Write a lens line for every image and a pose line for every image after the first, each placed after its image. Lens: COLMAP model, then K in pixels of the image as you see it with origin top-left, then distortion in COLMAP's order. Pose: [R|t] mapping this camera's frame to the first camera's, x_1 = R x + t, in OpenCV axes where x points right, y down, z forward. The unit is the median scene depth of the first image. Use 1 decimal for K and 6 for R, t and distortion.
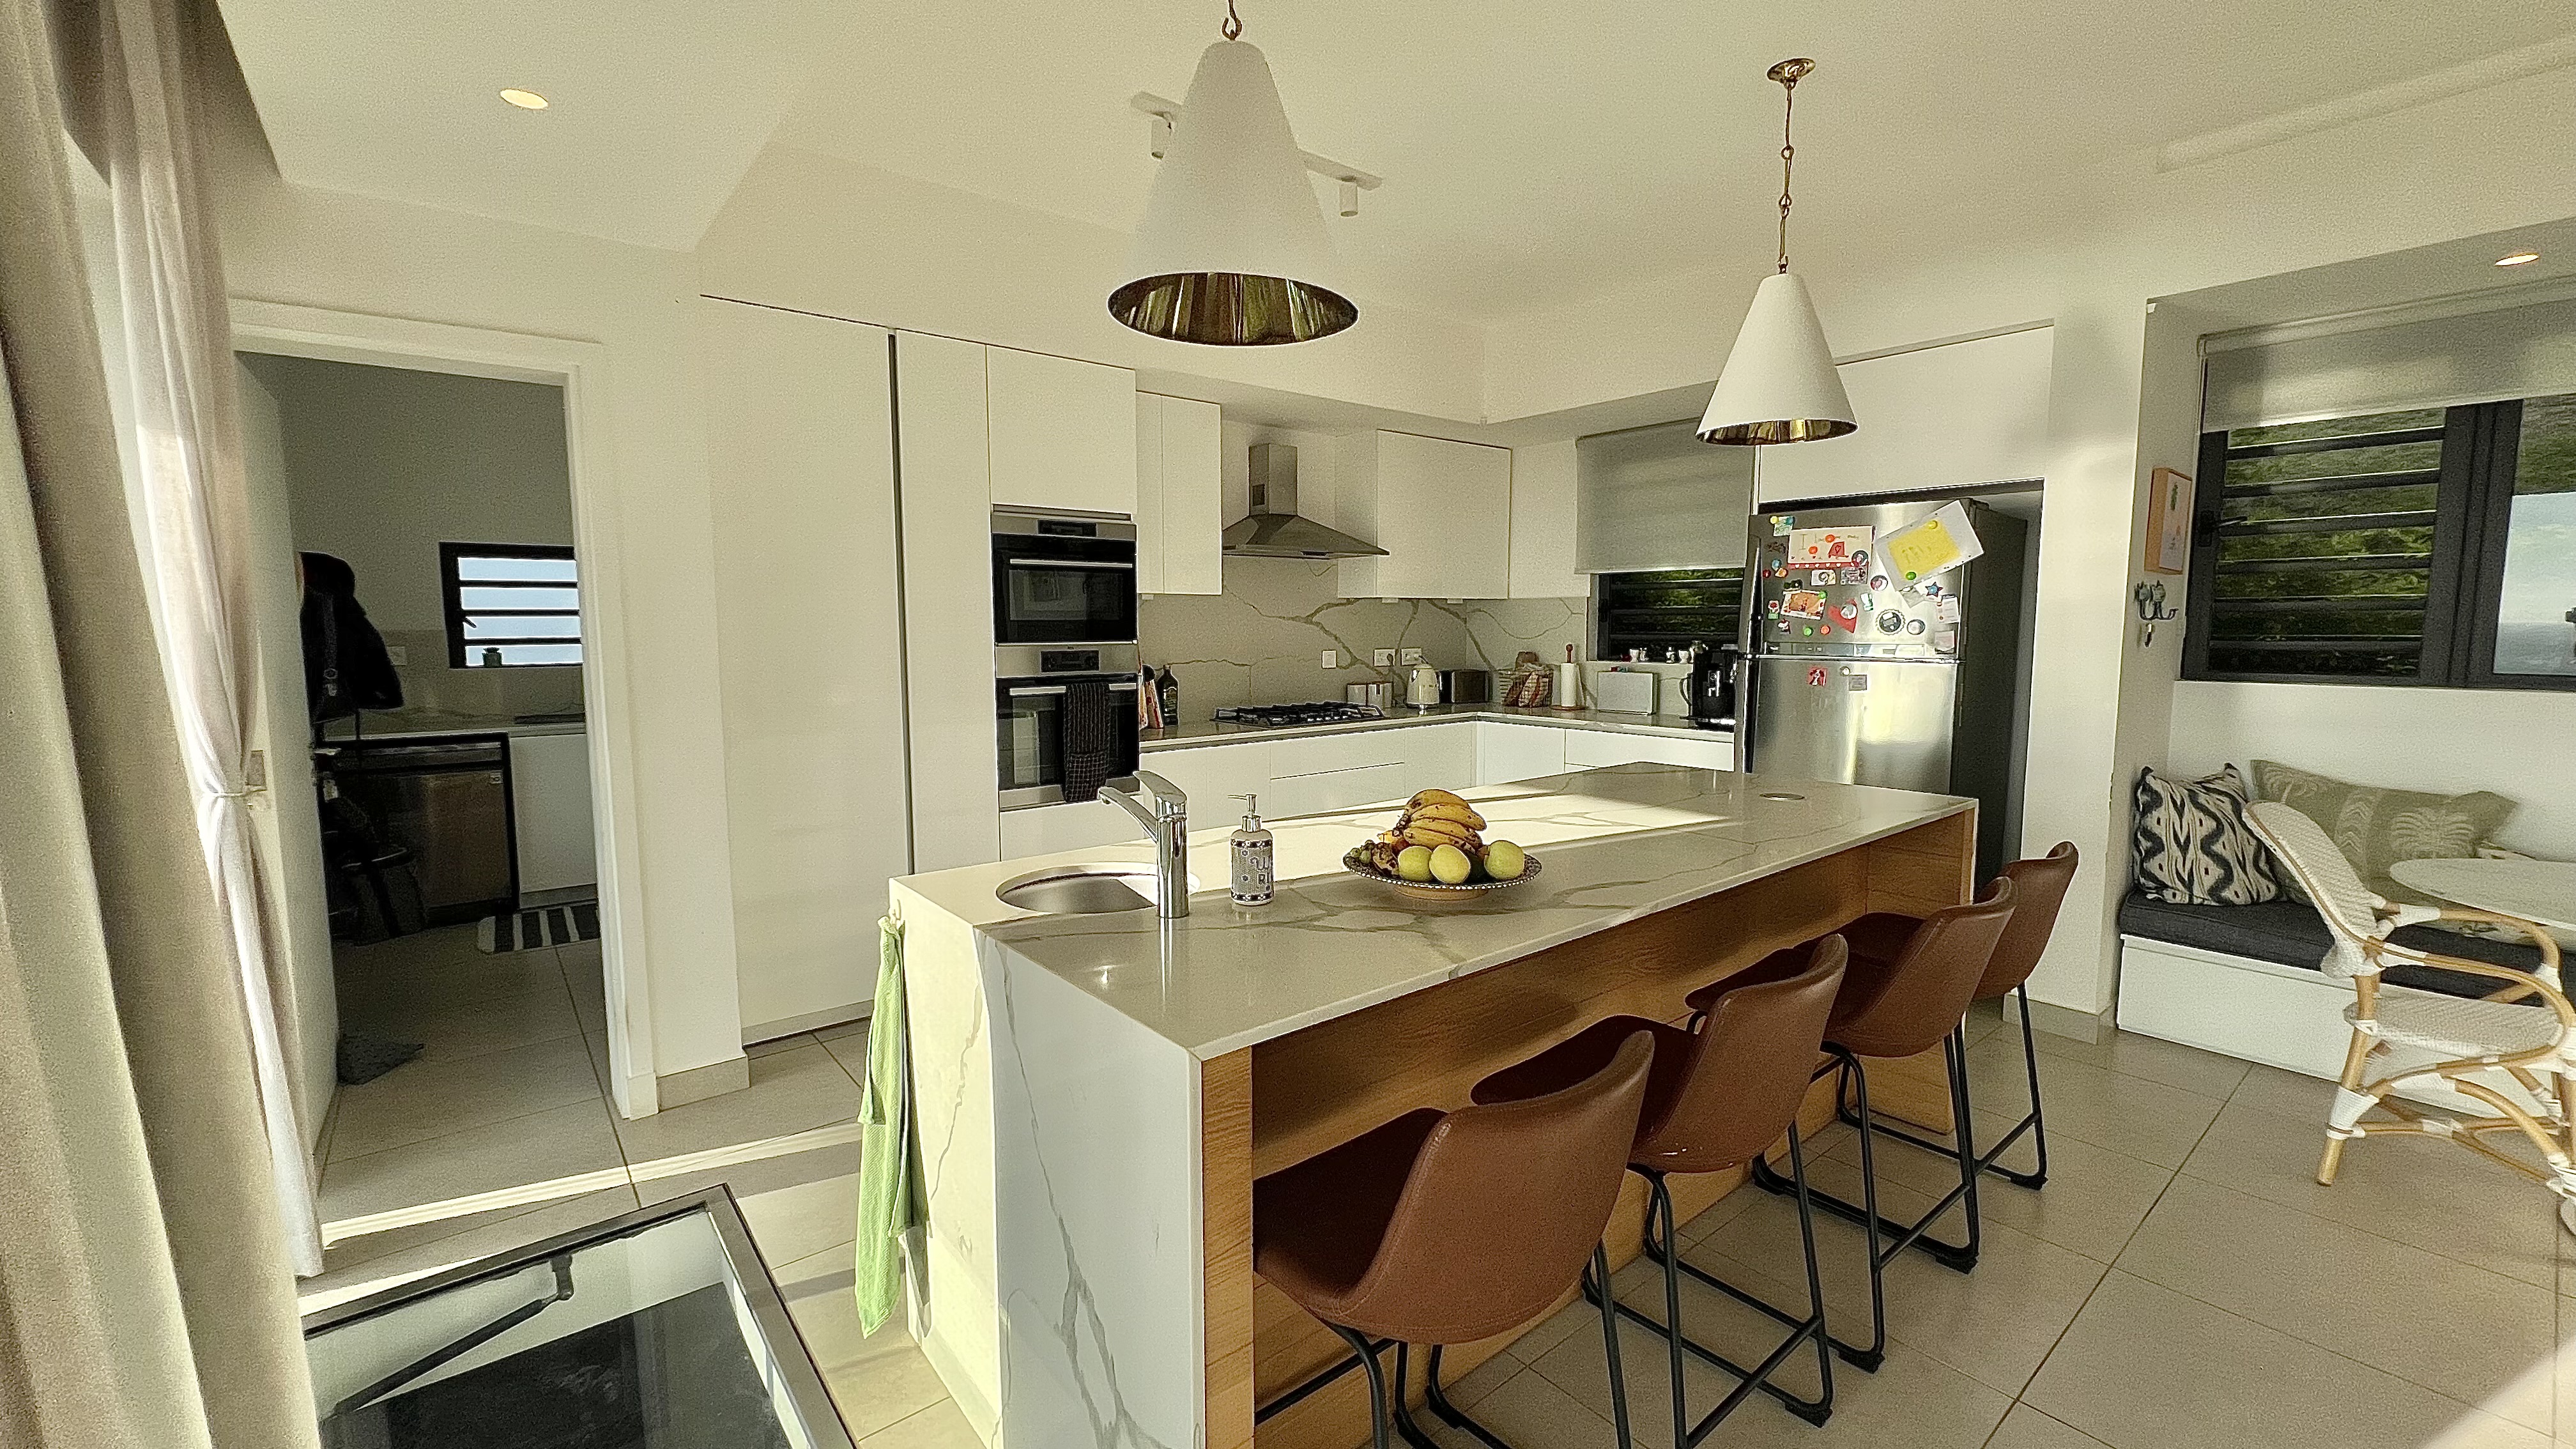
lens RADIAL K [[1048.1, 0, 1292.3], [0, 1048.1, 720.2], [0, 0, 1]] dist [0.001221, 0.000025]
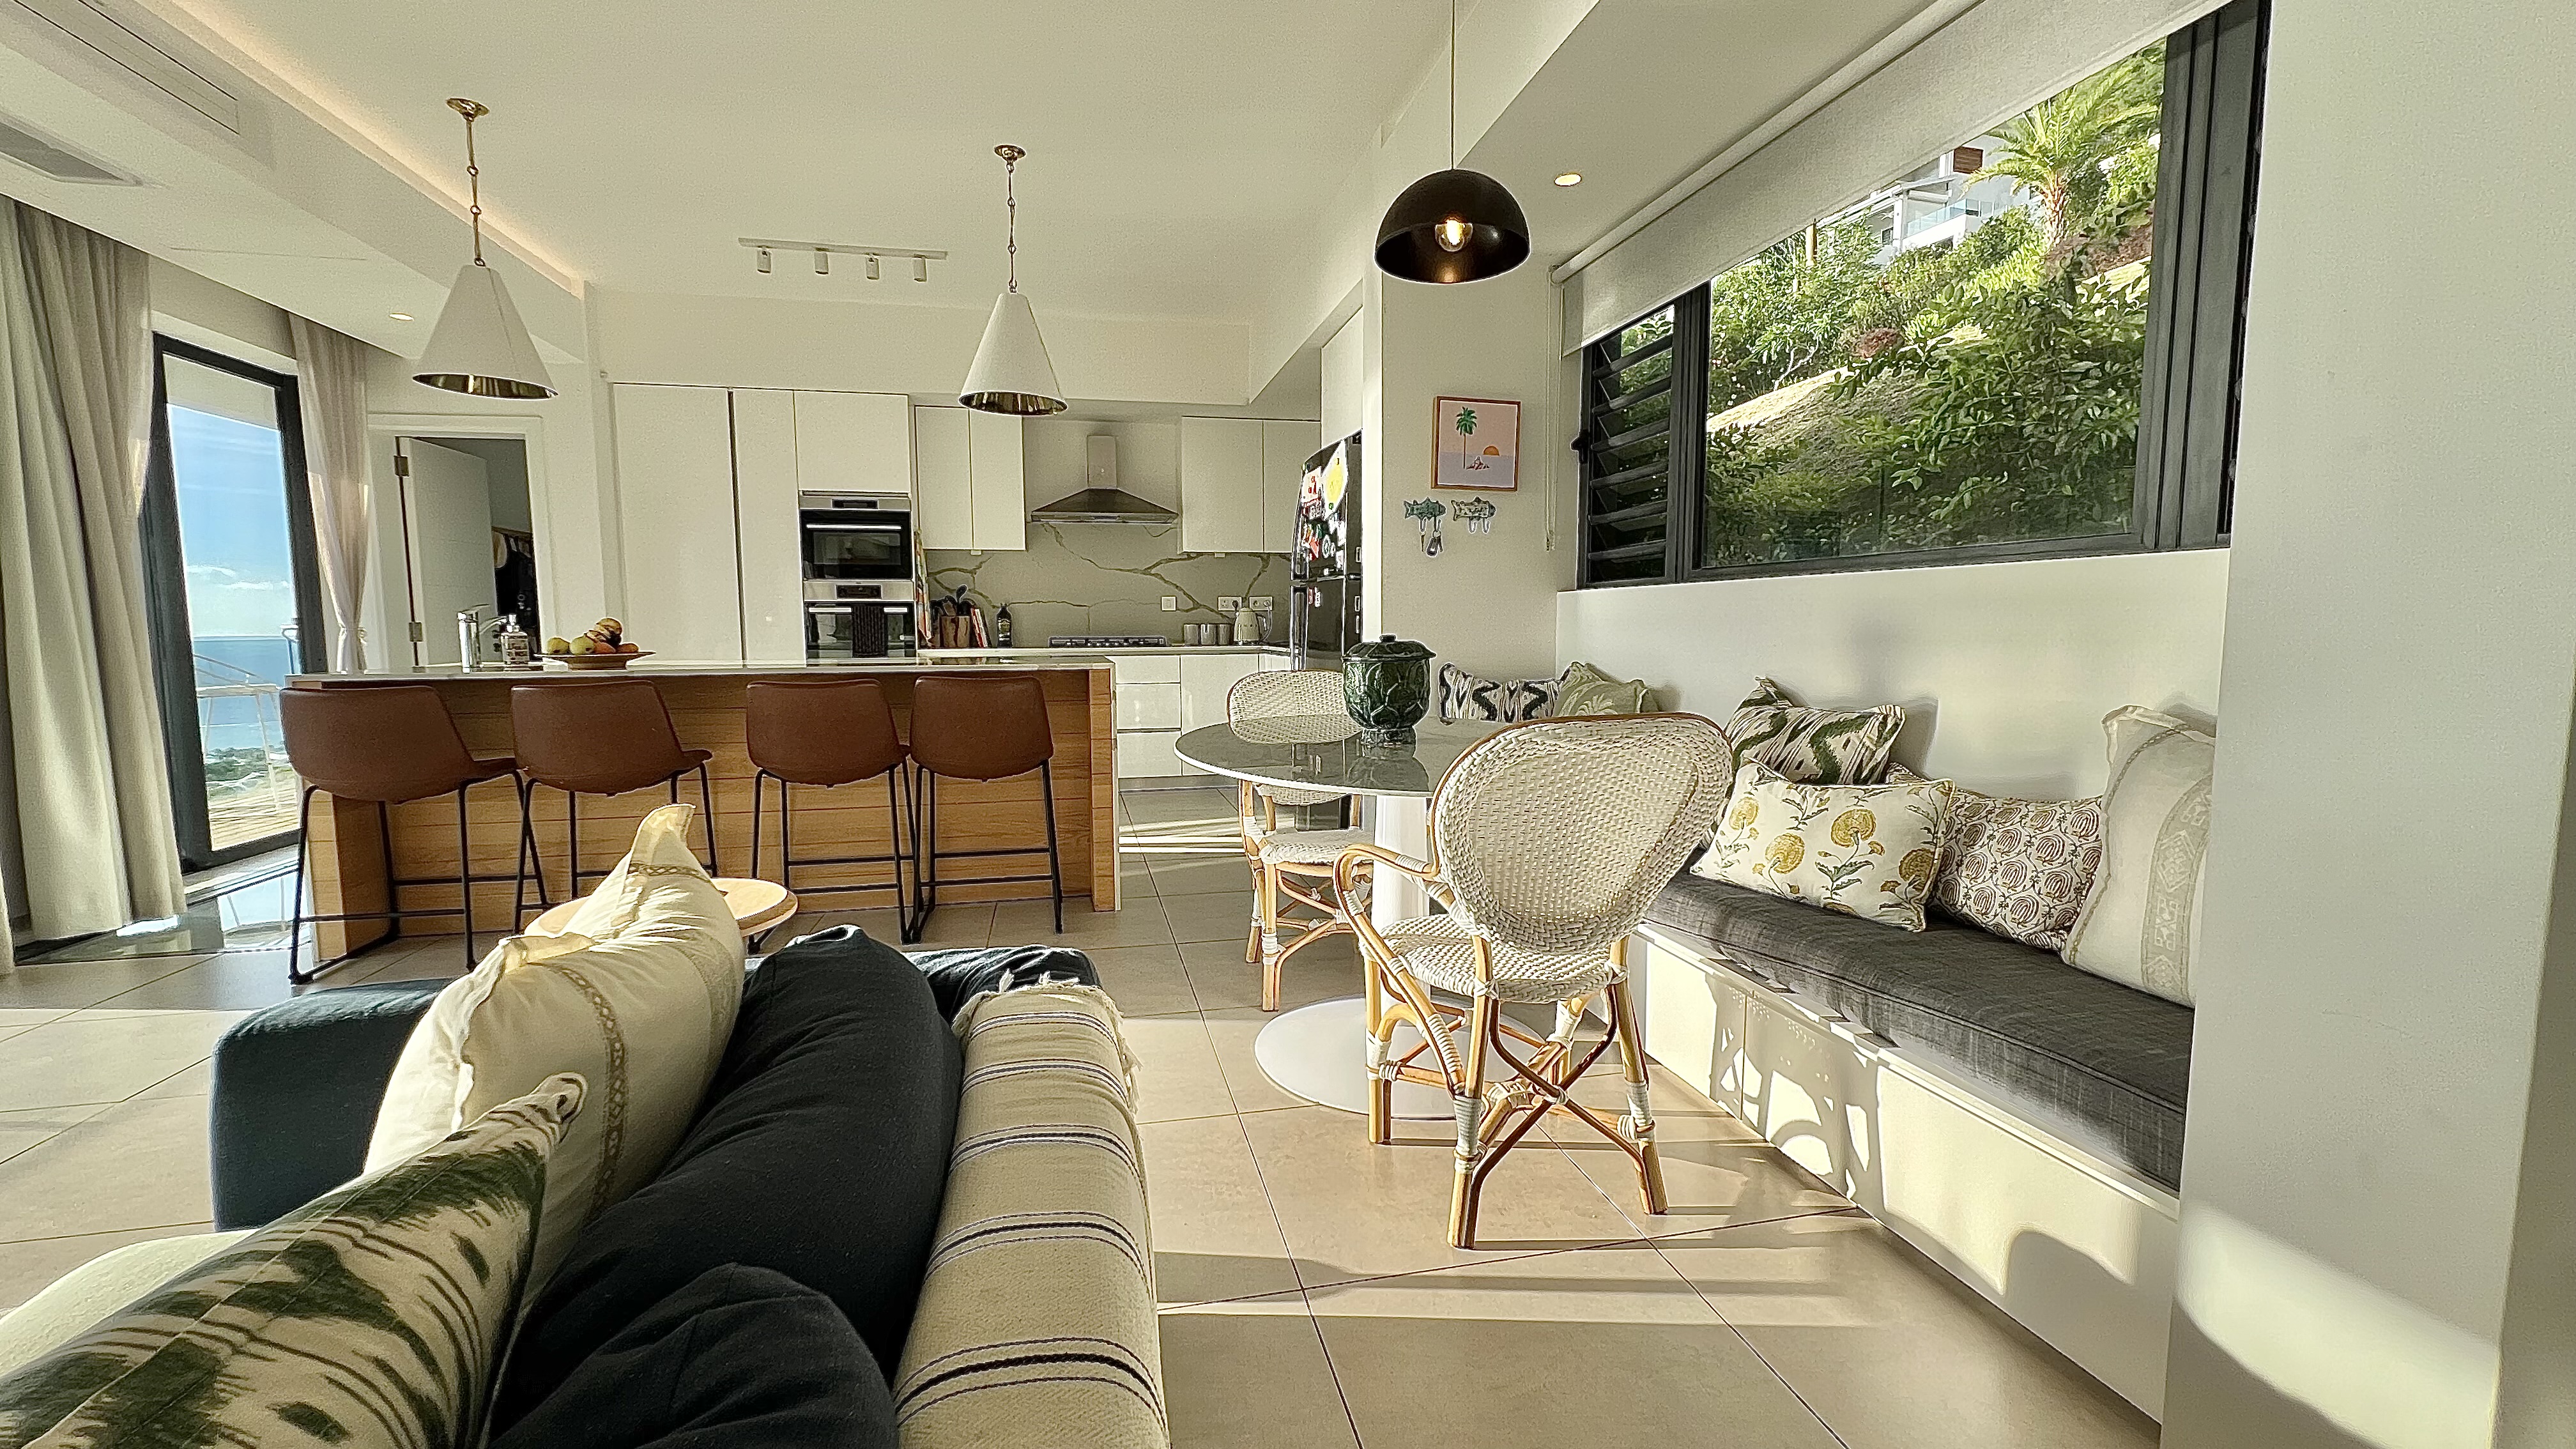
lens RADIAL K [[1048.1, 0, 1292.3], [0, 1048.1, 720.2], [0, 0, 1]] dist [0.001221, 0.000025]
pose [[0.890719, 0.040766, -0.452722, 0.880576], [-0.040426, 0.999128, 0.010432, 0.074135], [0.452753, 0.009010, 0.891591, -0.055879]]
